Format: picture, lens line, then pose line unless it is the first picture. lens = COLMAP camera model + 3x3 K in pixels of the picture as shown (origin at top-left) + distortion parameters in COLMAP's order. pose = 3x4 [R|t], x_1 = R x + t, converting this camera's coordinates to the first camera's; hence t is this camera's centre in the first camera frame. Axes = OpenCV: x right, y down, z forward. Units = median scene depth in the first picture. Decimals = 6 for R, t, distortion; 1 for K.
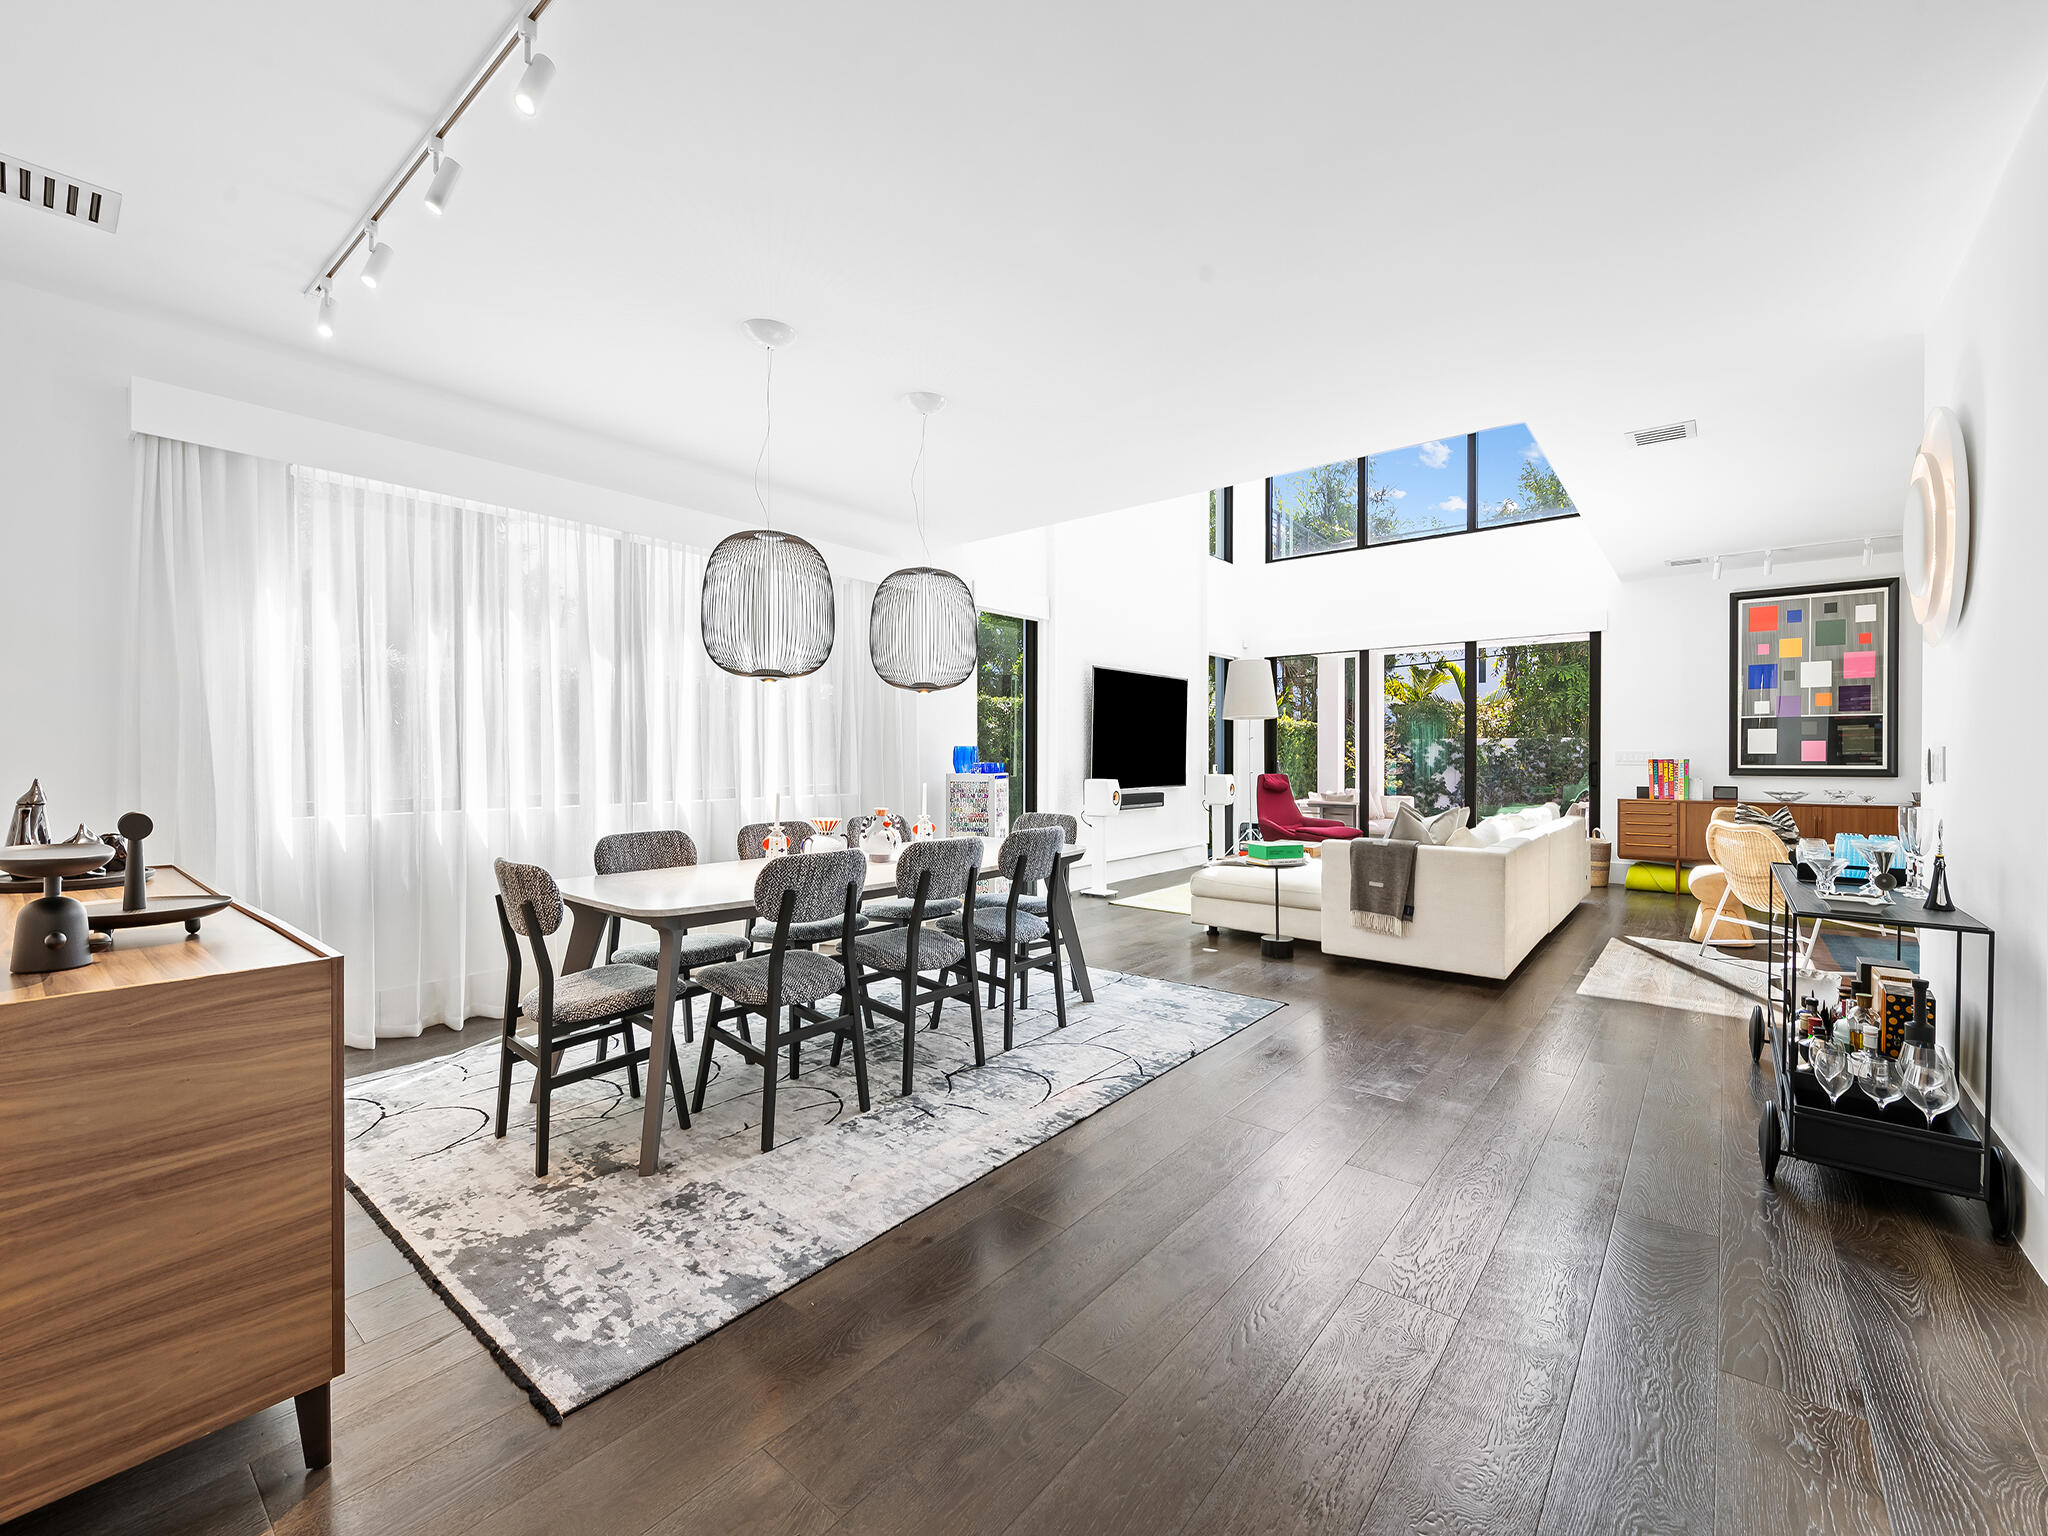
lens RADIAL K [[849.7, 0, 1022.5], [0, 849.7, 763.0], [0, 0, 1]] dist [-0.001575, 0.000243]
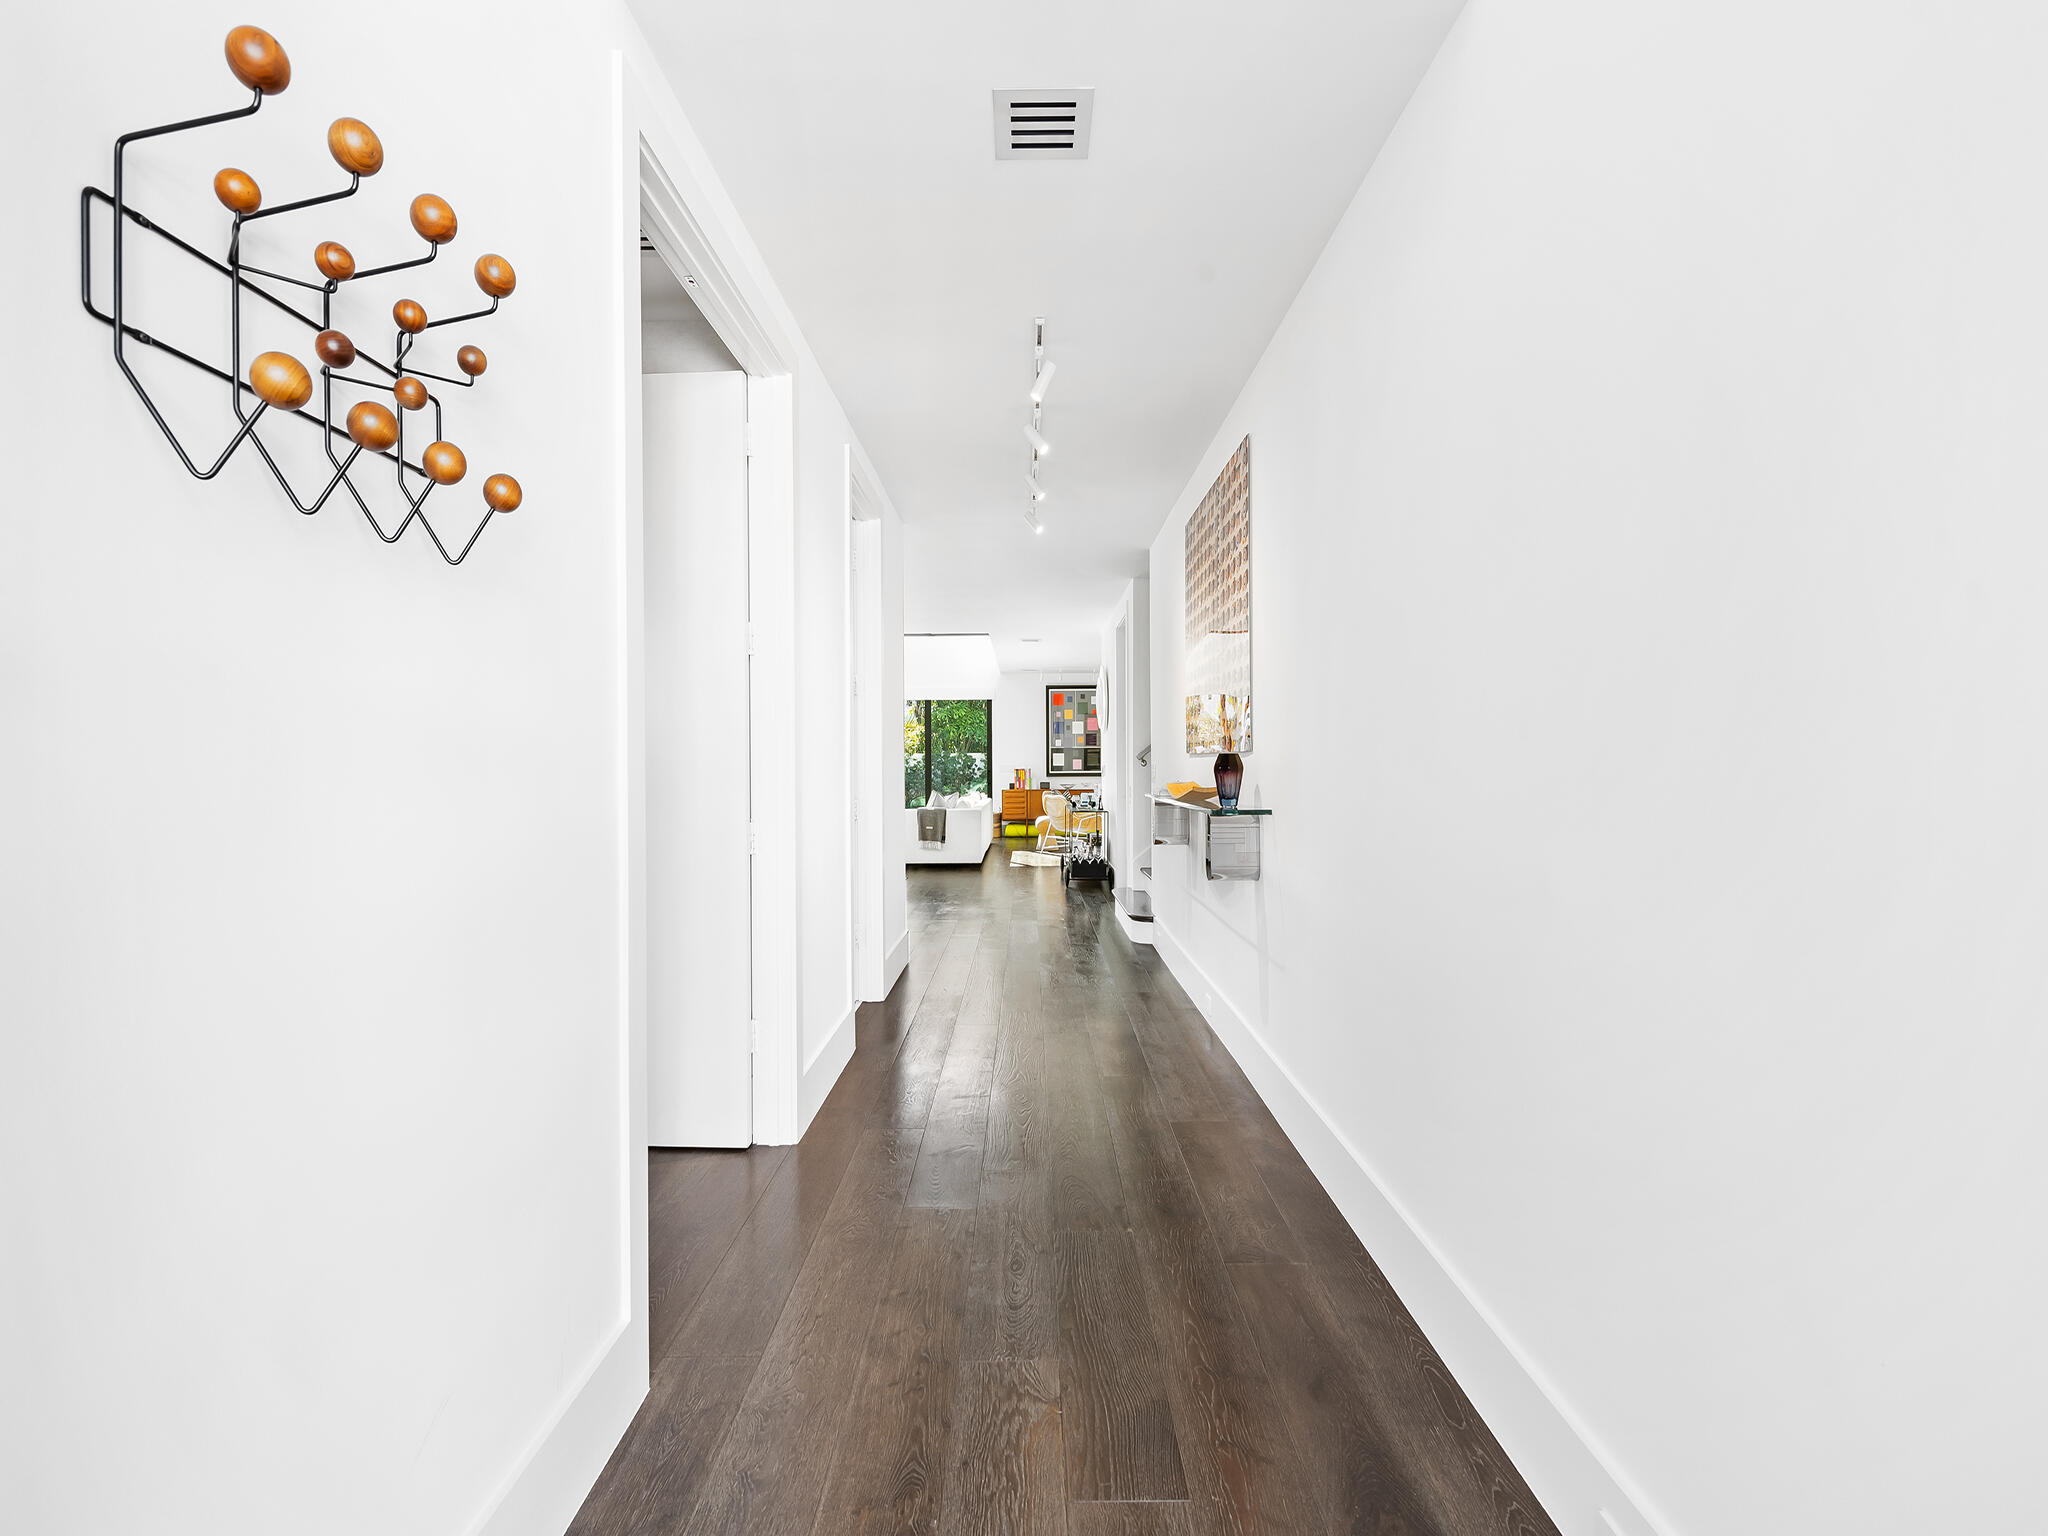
lens RADIAL K [[955.5, 0, 1022.6], [0, 955.5, 765.4], [0, 0, 1]] dist [0.000205, 0.000000]
pose [[0.772112, -0.005655, 0.635462, -0.950412], [0.011162, 0.999927, -0.004665, -0.003102], [-0.635389, 0.010695, 0.772118, -1.041319]]
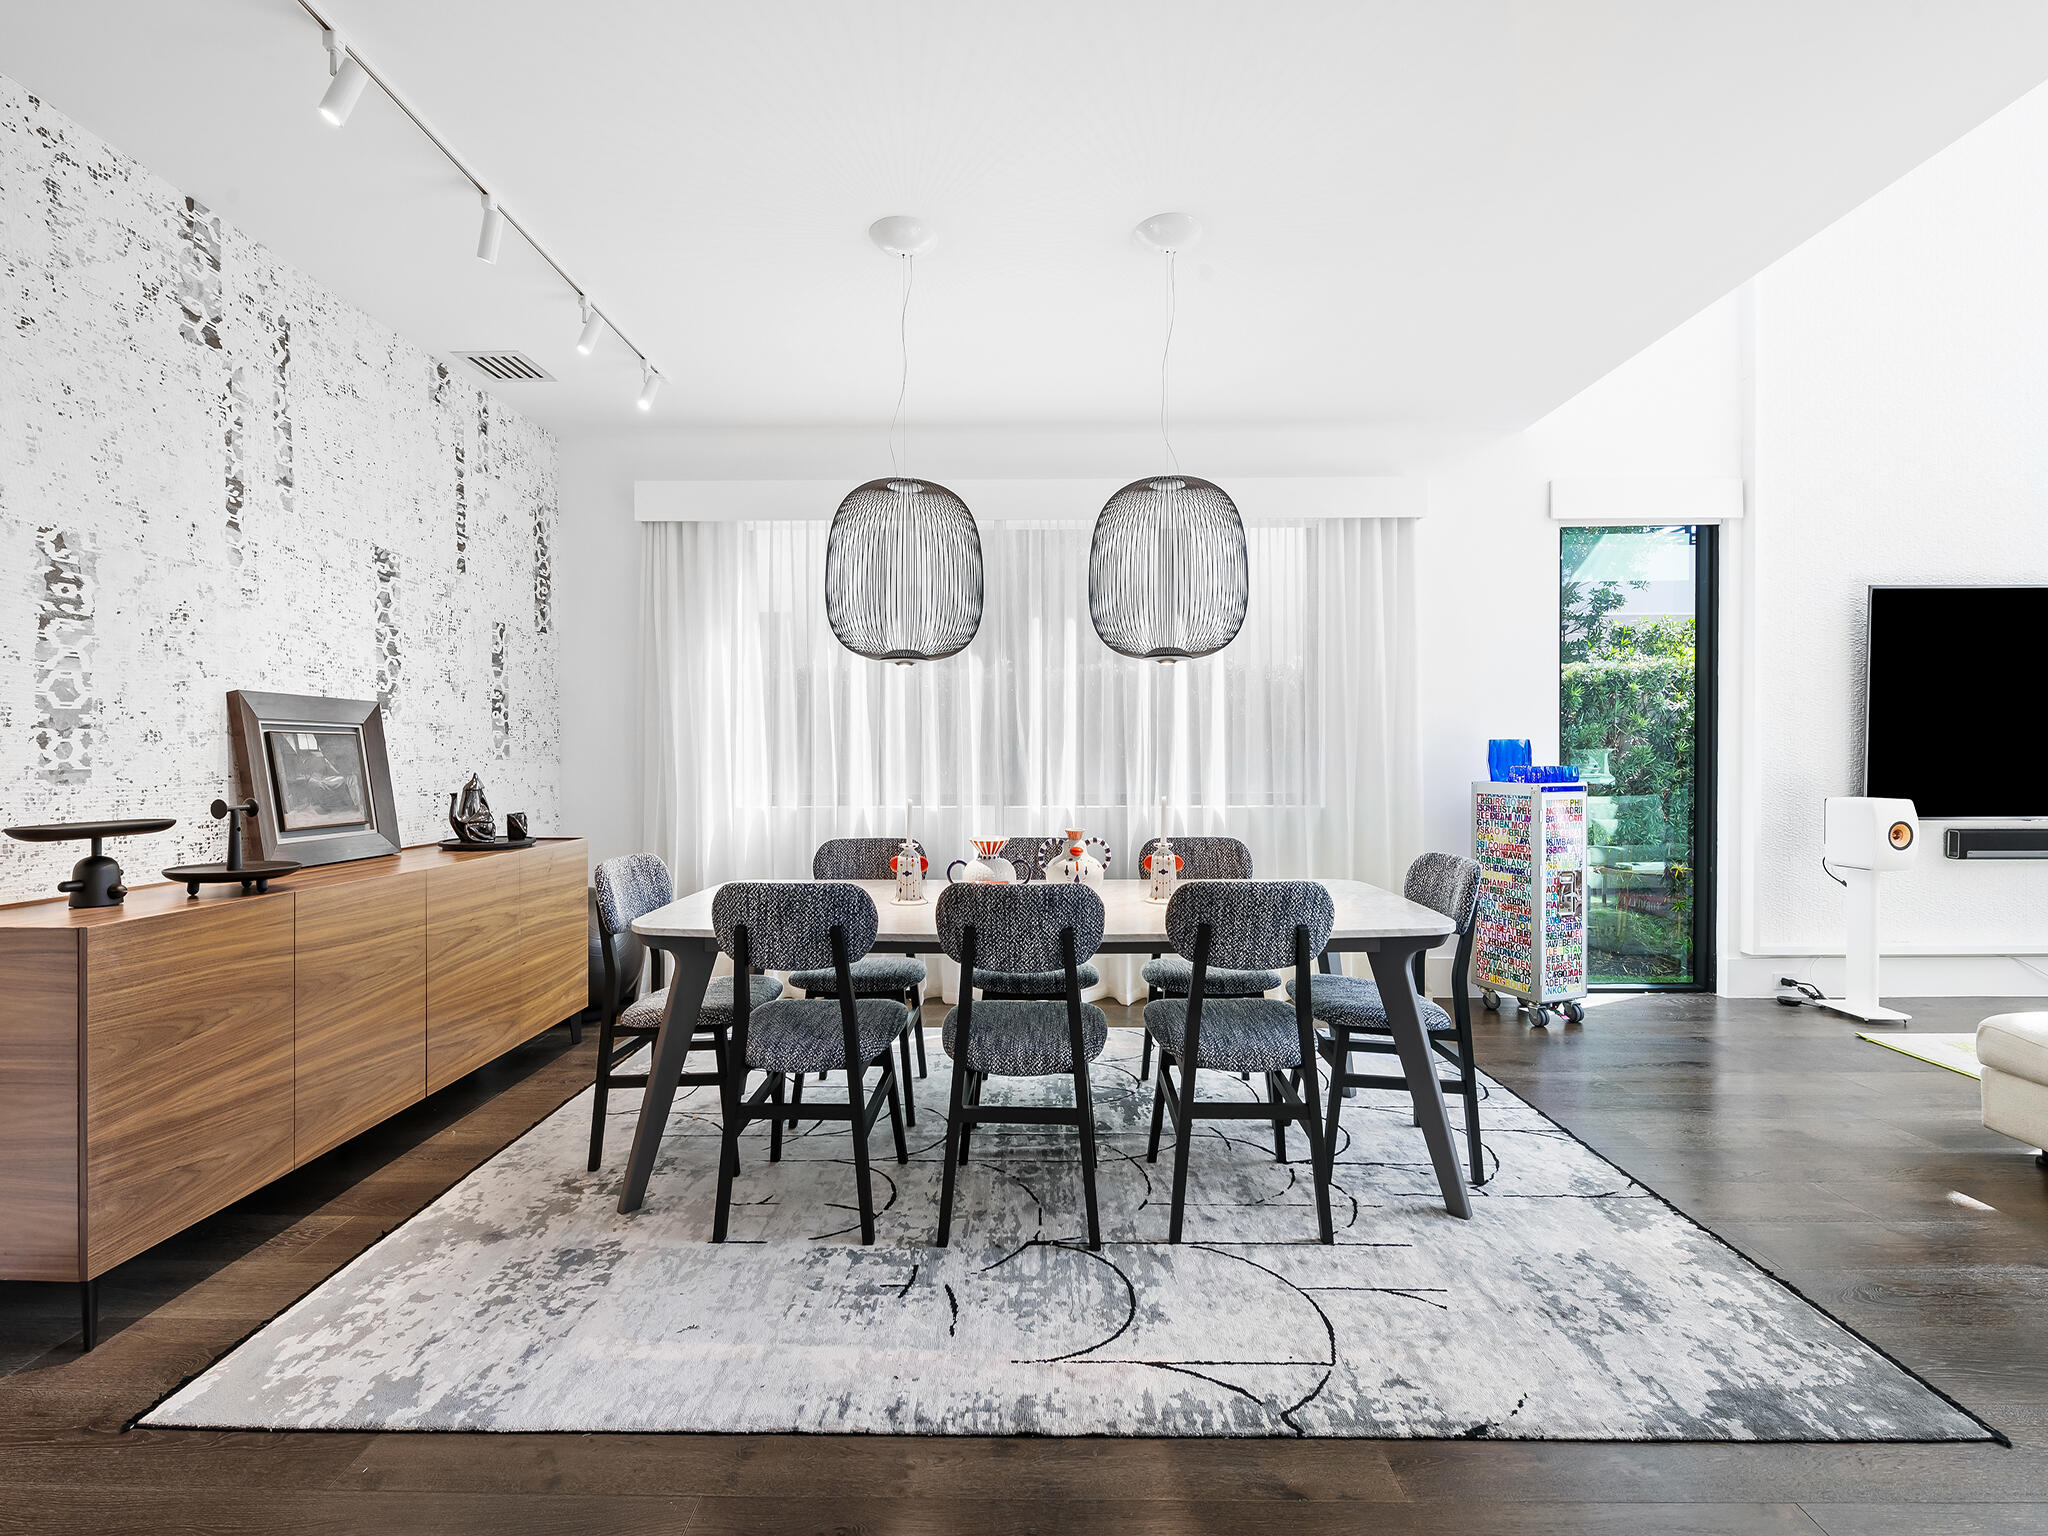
lens RADIAL K [[876.4, 0, 1021.6], [0, 876.4, 762.8], [0, 0, 1]] dist [-0.003147, -0.000596]
pose [[0.624143, 0.001388, -0.781309, 0.280253], [-0.003883, 0.999992, -0.001326, -0.000196], [0.781300, 0.003862, 0.624143, 0.370211]]
